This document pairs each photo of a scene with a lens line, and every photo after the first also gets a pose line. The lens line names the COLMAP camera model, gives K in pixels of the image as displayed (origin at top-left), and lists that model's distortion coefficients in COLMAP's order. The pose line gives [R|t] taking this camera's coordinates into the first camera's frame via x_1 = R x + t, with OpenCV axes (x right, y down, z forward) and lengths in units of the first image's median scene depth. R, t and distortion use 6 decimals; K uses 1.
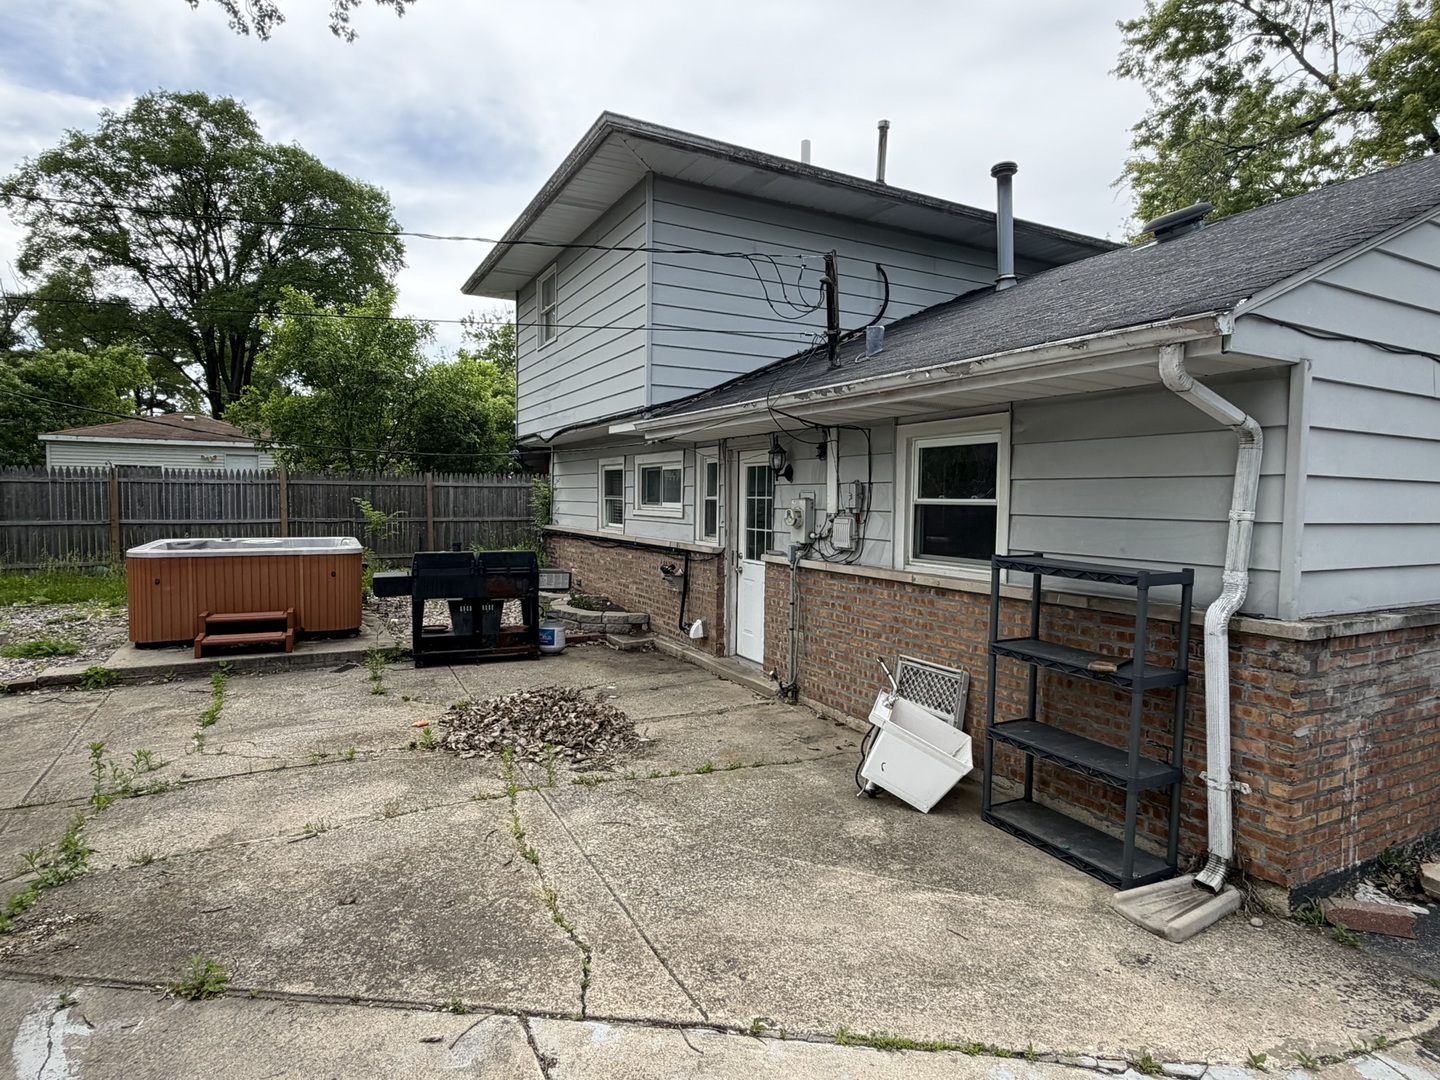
lens RADIAL K [[794.8, 0, 718.3], [0, 794.8, 537.8], [0, 0, 1]] dist [-0.000612, -0.000487]
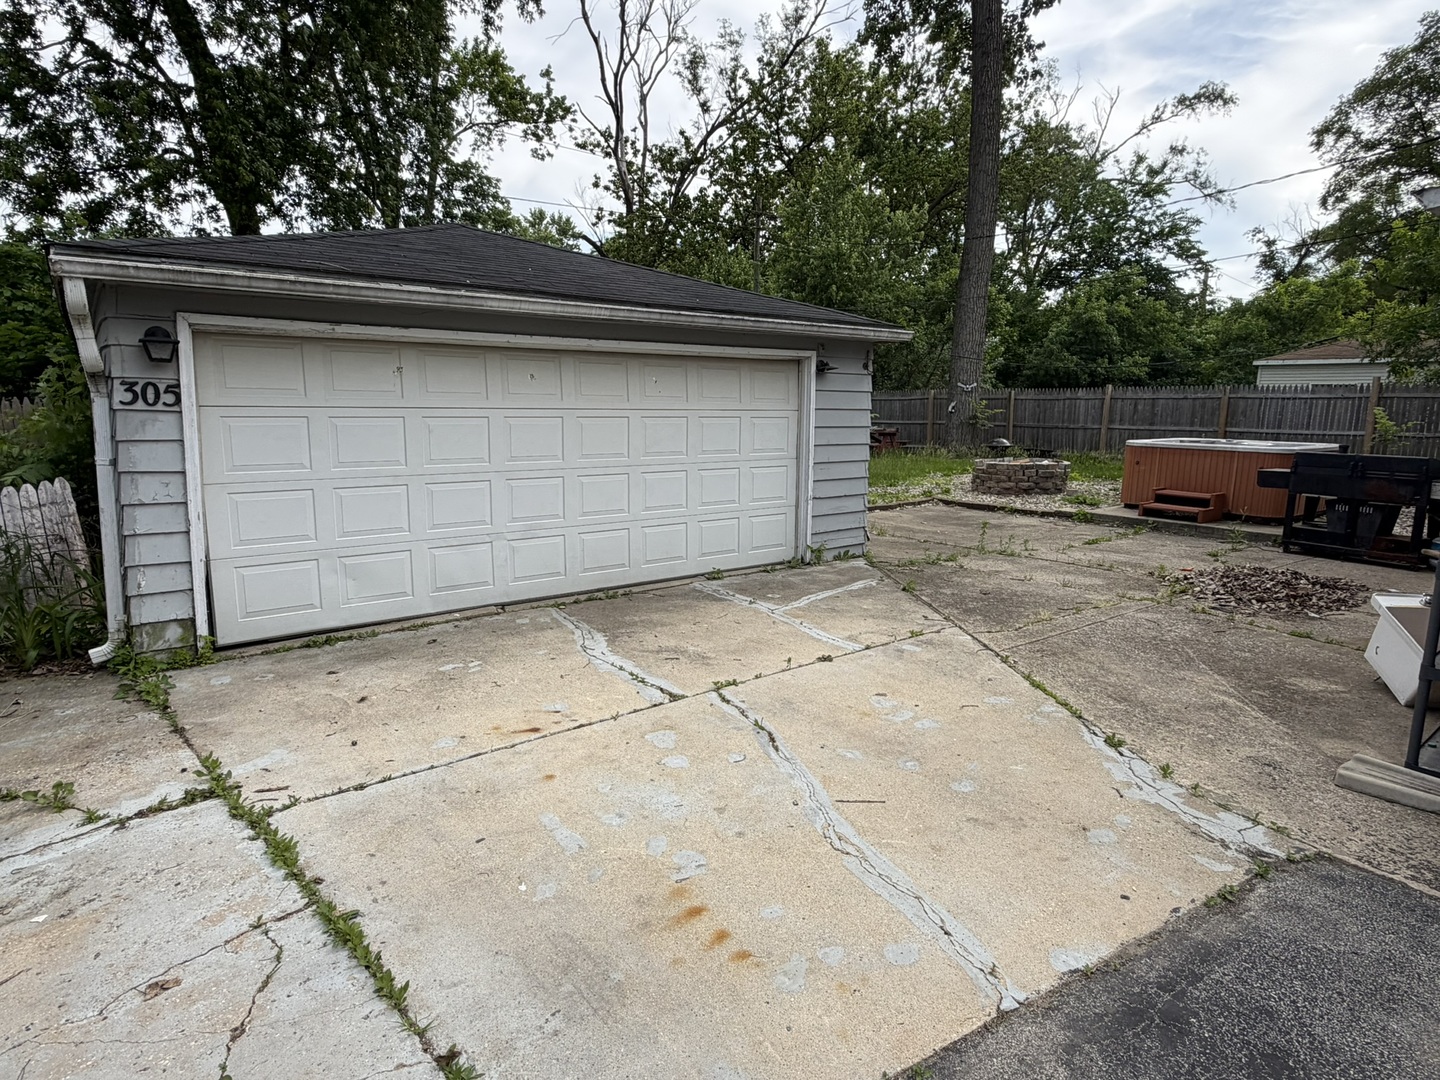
lens RADIAL K [[794.8, 0, 718.9], [0, 794.8, 537.5], [0, 0, 1]] dist [-0.000612, -0.000487]
pose [[0.180638, 0.154643, -0.971316, 0.599727], [-0.061645, 0.987401, 0.145740, 0.025117], [0.981616, 0.033551, 0.187895, -0.027171]]
